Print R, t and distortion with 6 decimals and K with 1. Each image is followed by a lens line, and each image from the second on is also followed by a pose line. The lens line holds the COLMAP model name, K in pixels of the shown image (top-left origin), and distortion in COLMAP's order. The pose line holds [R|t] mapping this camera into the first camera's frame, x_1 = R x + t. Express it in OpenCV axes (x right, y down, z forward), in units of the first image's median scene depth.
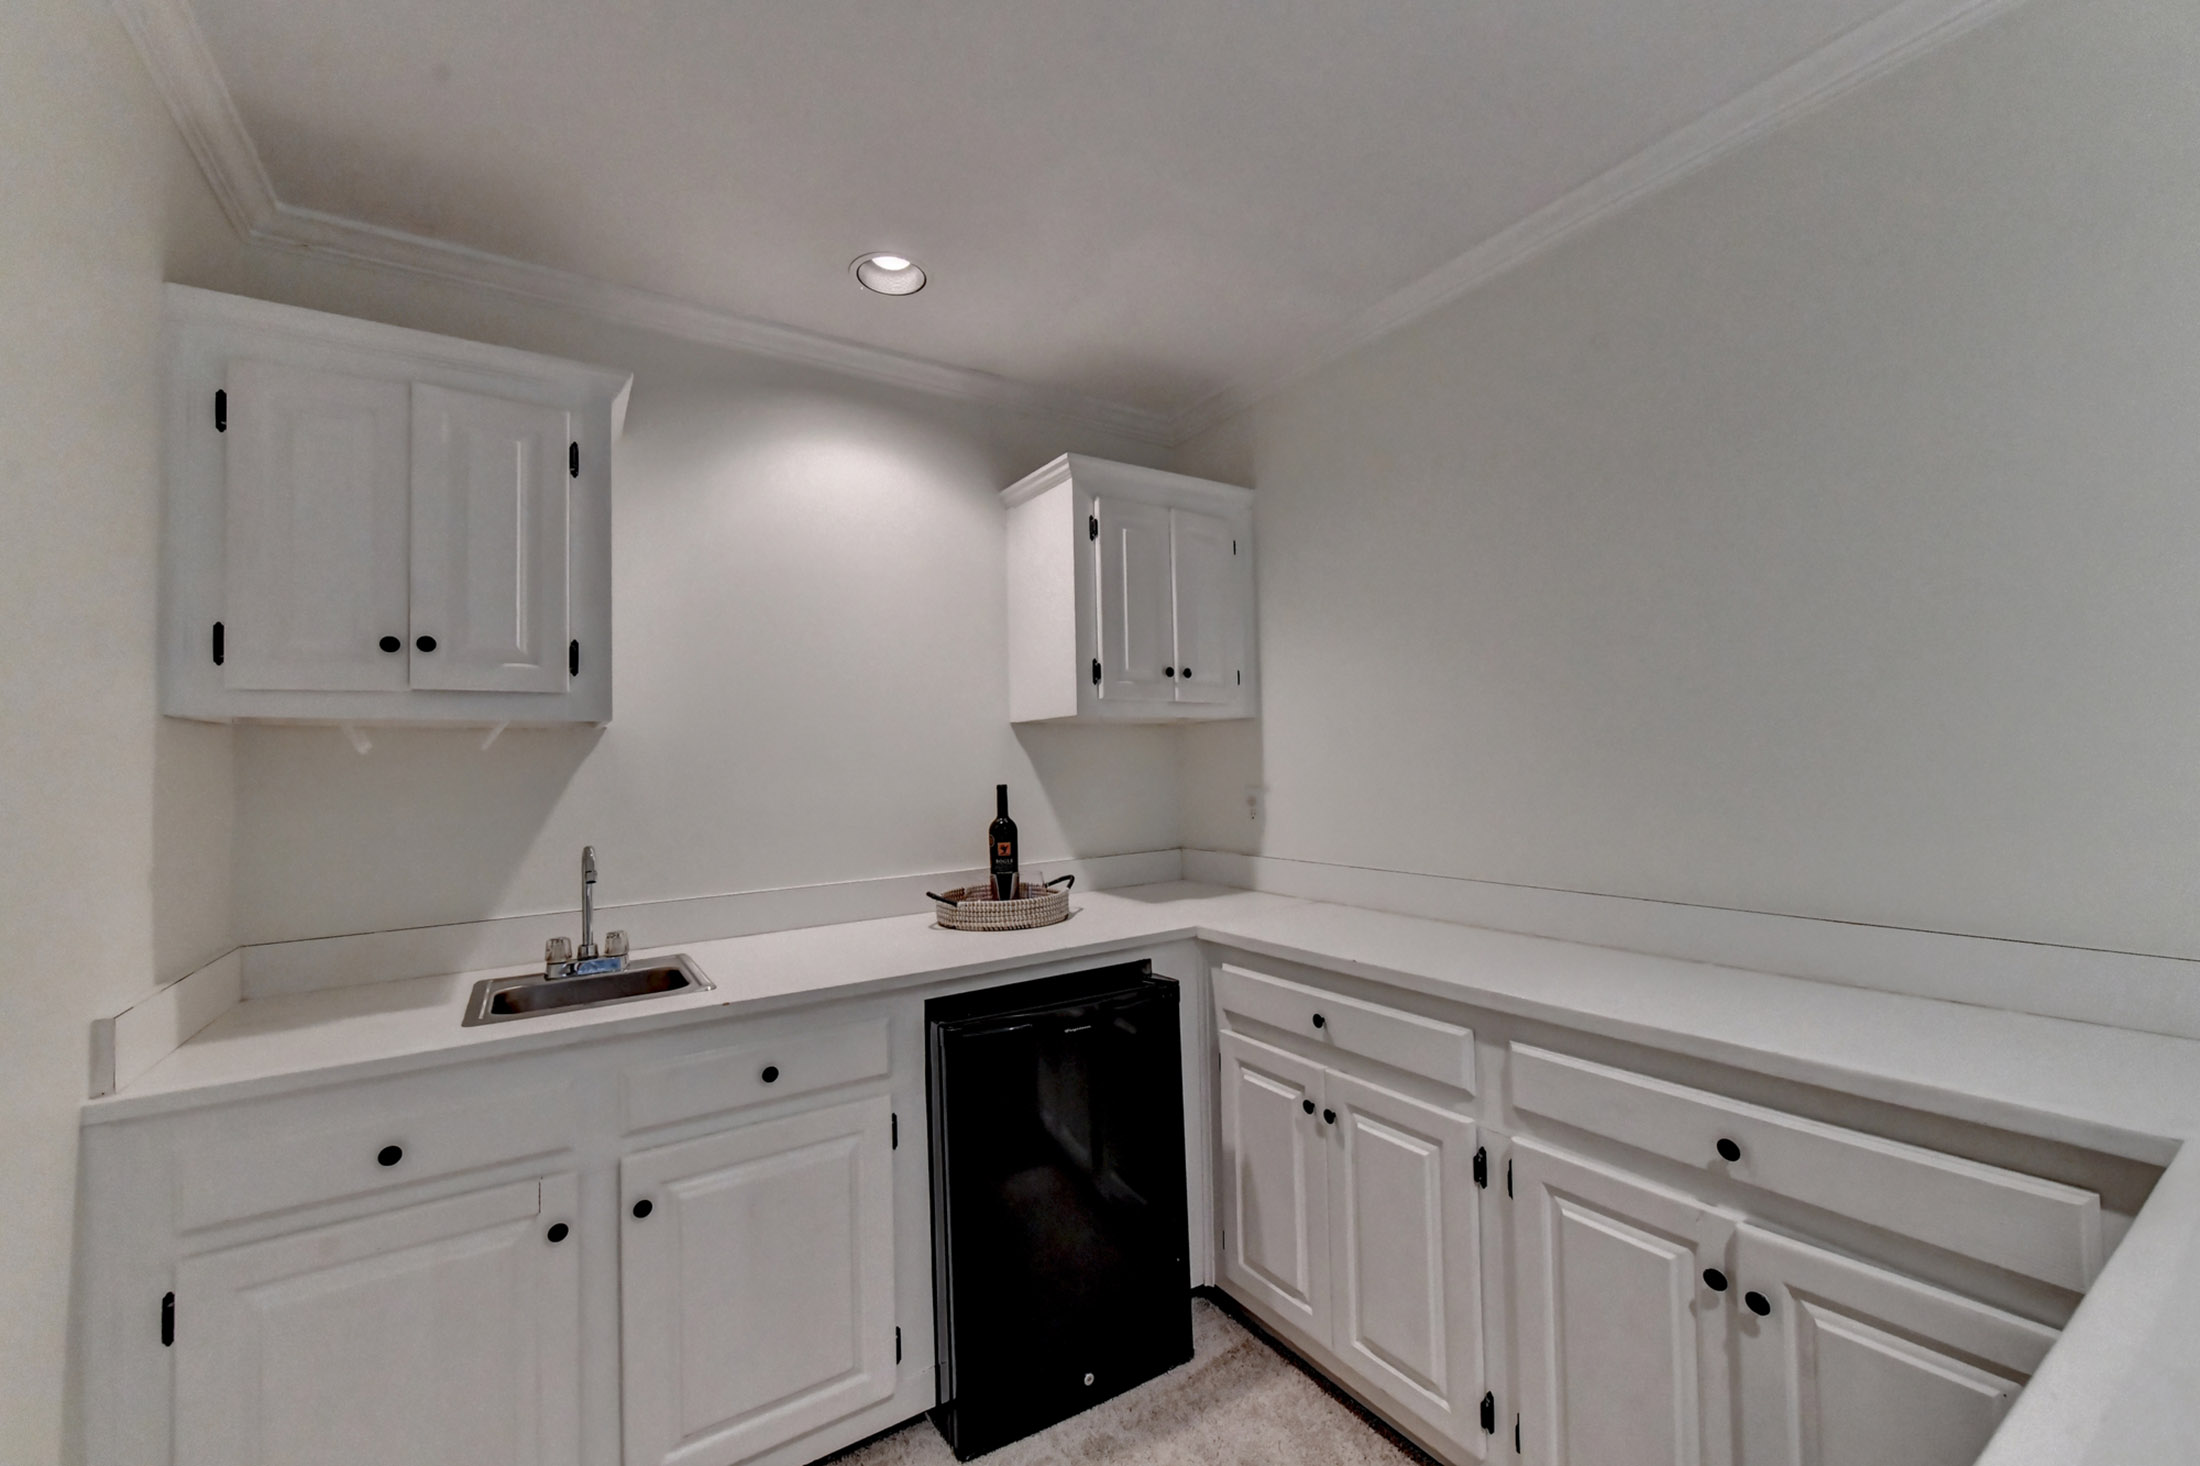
lens RADIAL K [[950.2, 0, 1129.7], [0, 950.2, 725.8], [0, 0, 1]] dist [-0.000999, -0.000717]
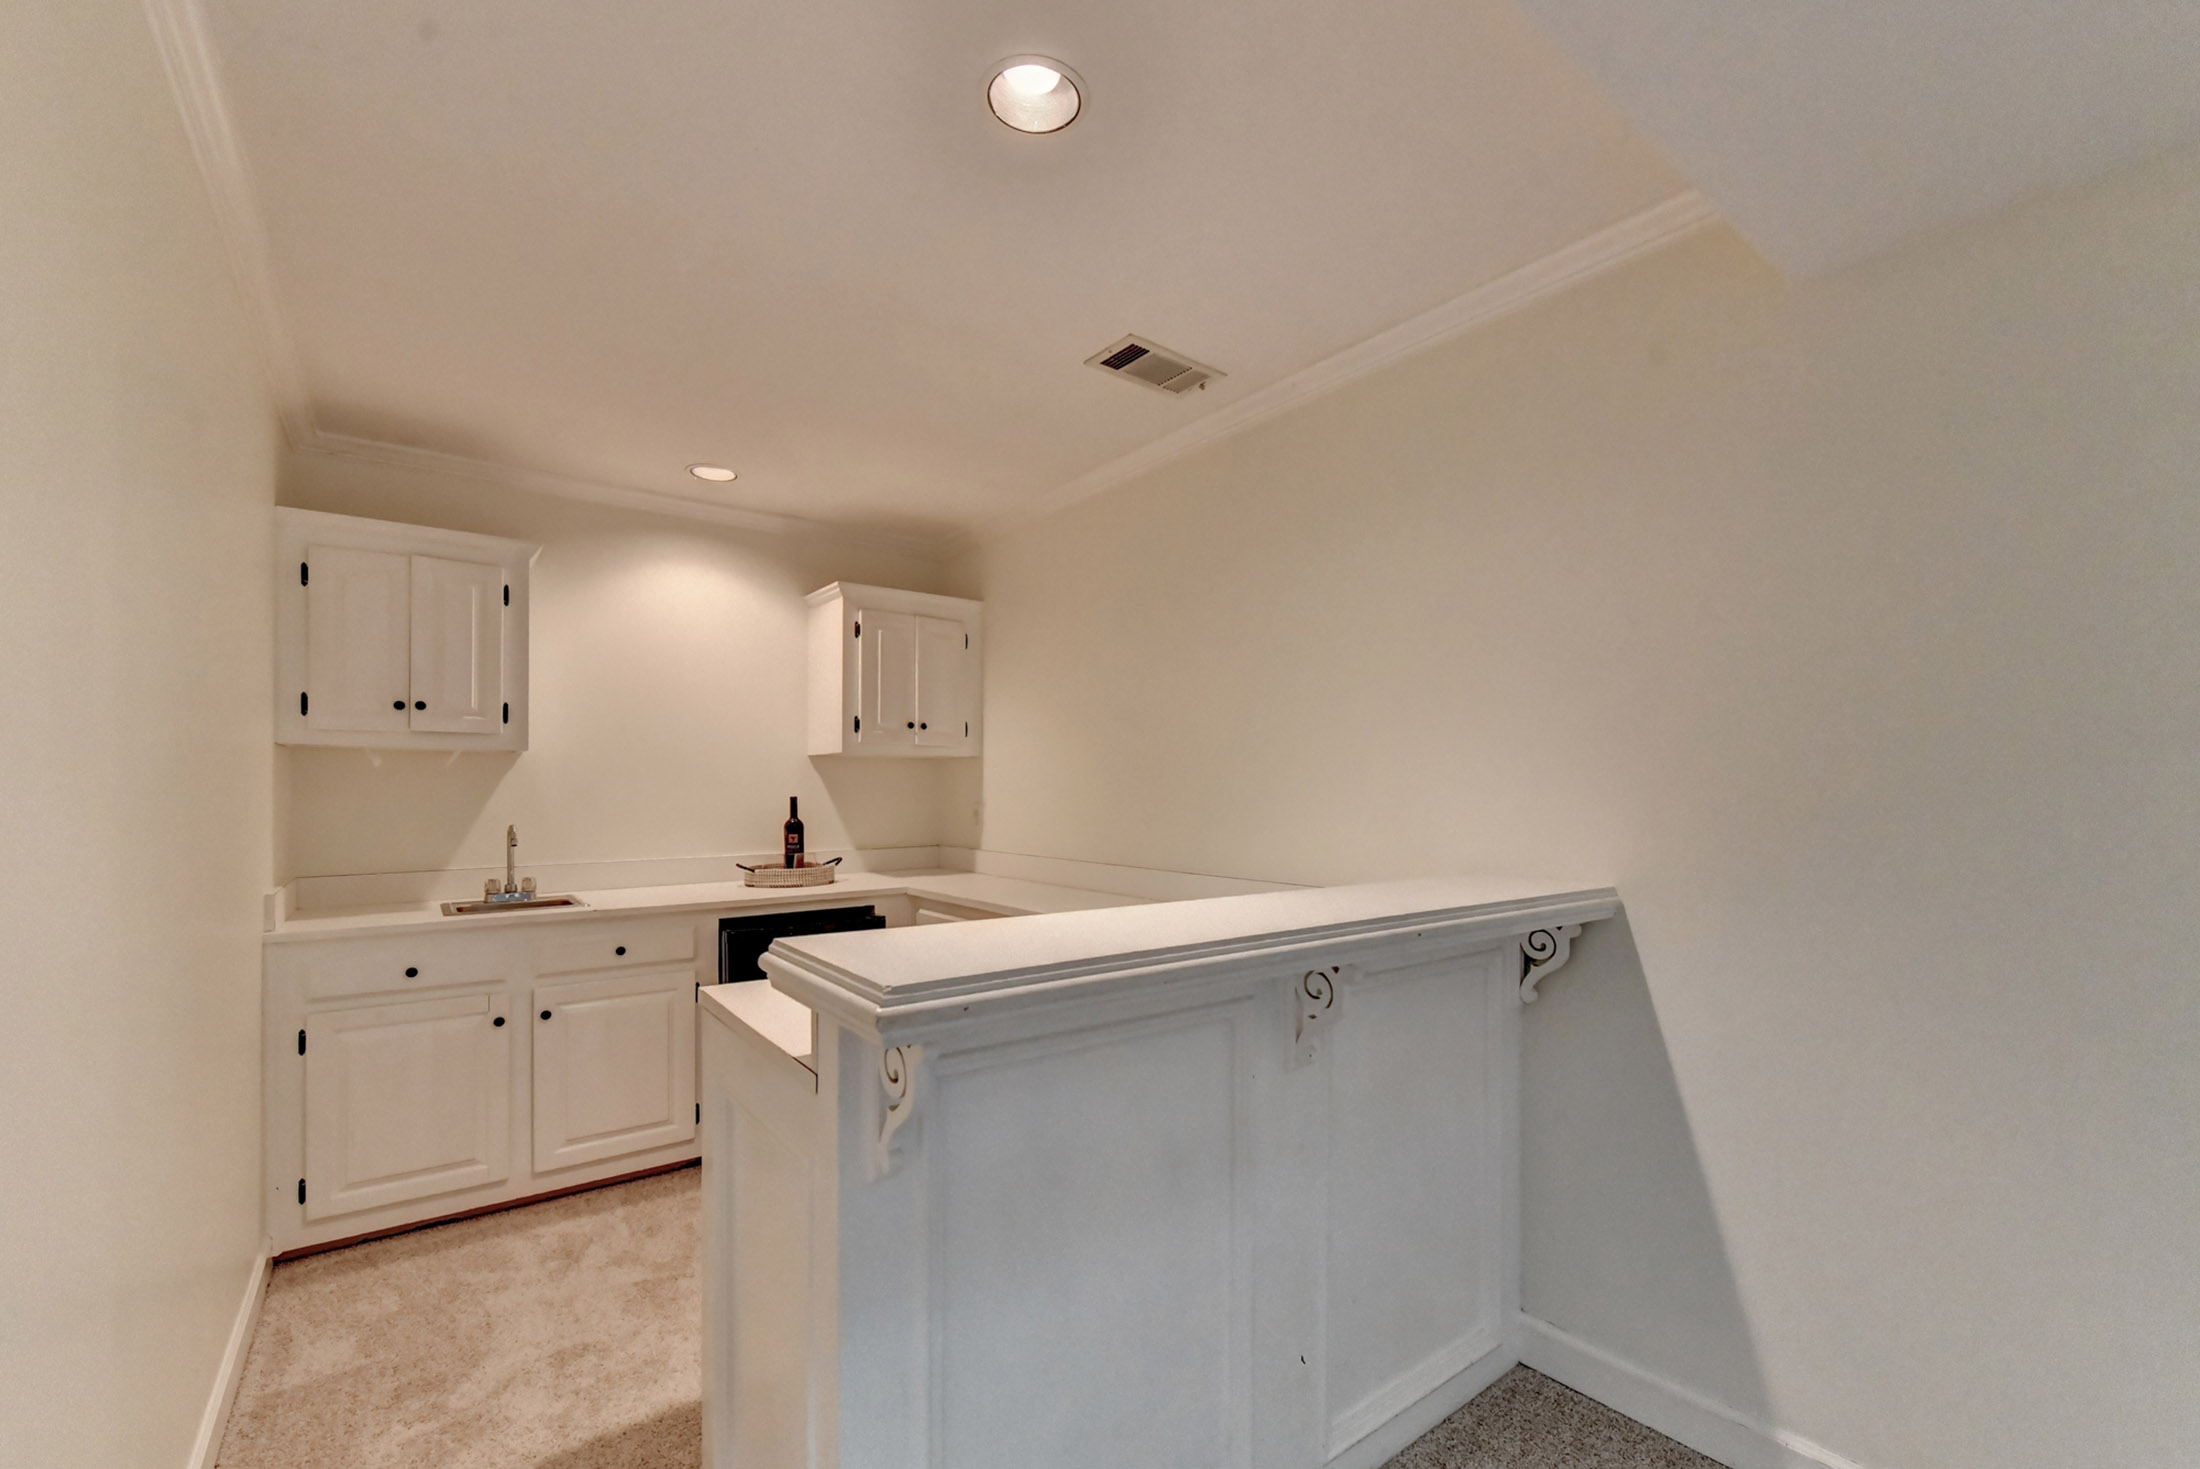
lens RADIAL K [[950.2, 0, 1137.4], [0, 950.2, 783.6], [0, 0, 1]] dist [-0.000999, -0.000717]
pose [[0.995502, 0.025051, 0.091367, 0.378474], [-0.027820, 0.999188, 0.029154, -0.025702], [-0.090563, -0.031565, 0.995390, -0.776127]]
